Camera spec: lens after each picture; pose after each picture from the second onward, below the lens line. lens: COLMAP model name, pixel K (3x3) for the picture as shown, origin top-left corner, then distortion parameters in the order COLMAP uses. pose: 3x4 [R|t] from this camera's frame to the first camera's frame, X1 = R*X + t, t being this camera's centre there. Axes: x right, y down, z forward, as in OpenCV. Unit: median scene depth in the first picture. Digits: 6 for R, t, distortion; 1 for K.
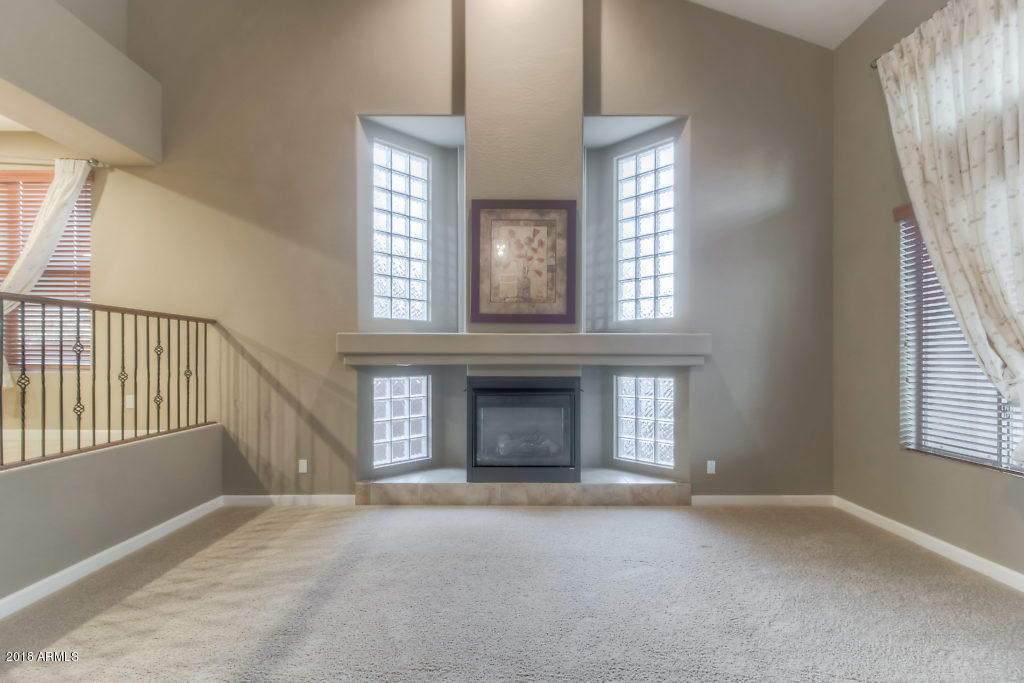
lens RADIAL K [[477.4, 0, 519.3], [0, 477.4, 358.6], [0, 0, 1]] dist [0.028415, -0.010852]
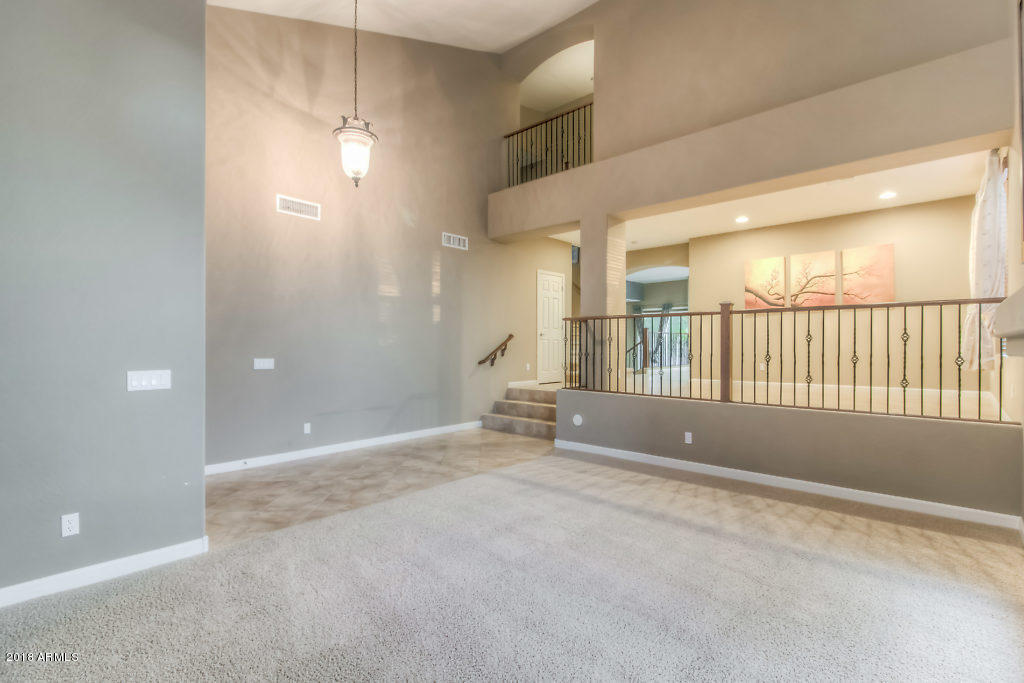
lens RADIAL K [[477.4, 0, 505.9], [0, 477.4, 344.5], [0, 0, 1]] dist [0.028415, -0.010852]
pose [[-0.693387, -0.001391, -0.720564, 0.547933], [0.001871, 0.999991, -0.003732, 0.001547], [0.720563, -0.003936, -0.693378, 0.942039]]
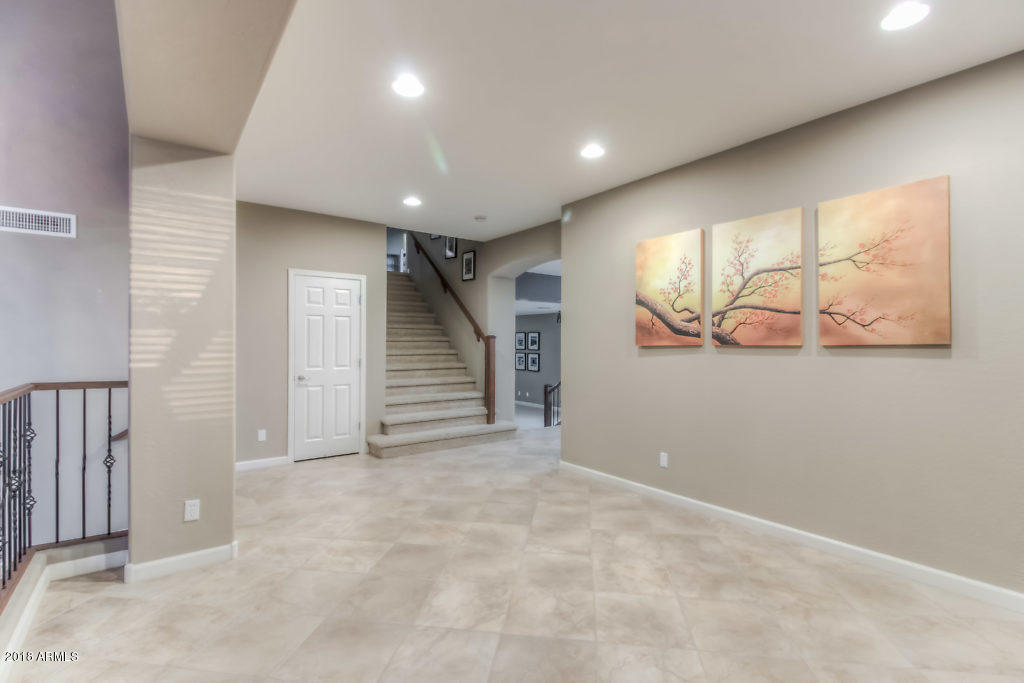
lens RADIAL K [[477.4, 0, 502.0], [0, 477.4, 343.0], [0, 0, 1]] dist [0.028415, -0.010852]
pose [[-0.819995, -0.006521, -0.572334, -0.798548], [-0.003035, 0.999971, -0.007045, -0.136726], [0.572363, -0.004040, -0.819991, 0.925956]]
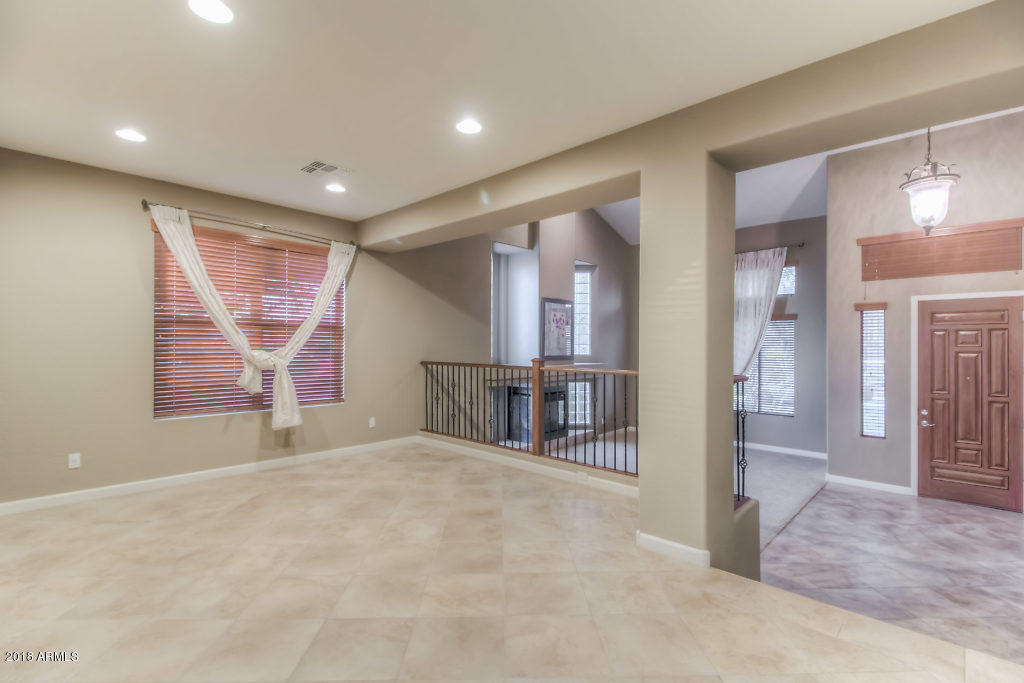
lens RADIAL K [[477.4, 0, 504.5], [0, 477.4, 345.3], [0, 0, 1]] dist [0.028415, -0.010852]
pose [[0.703536, 0.000378, 0.710660, -1.567018], [-0.005203, 0.999976, 0.004619, -0.142478], [-0.710641, -0.006948, 0.703521, -0.258515]]
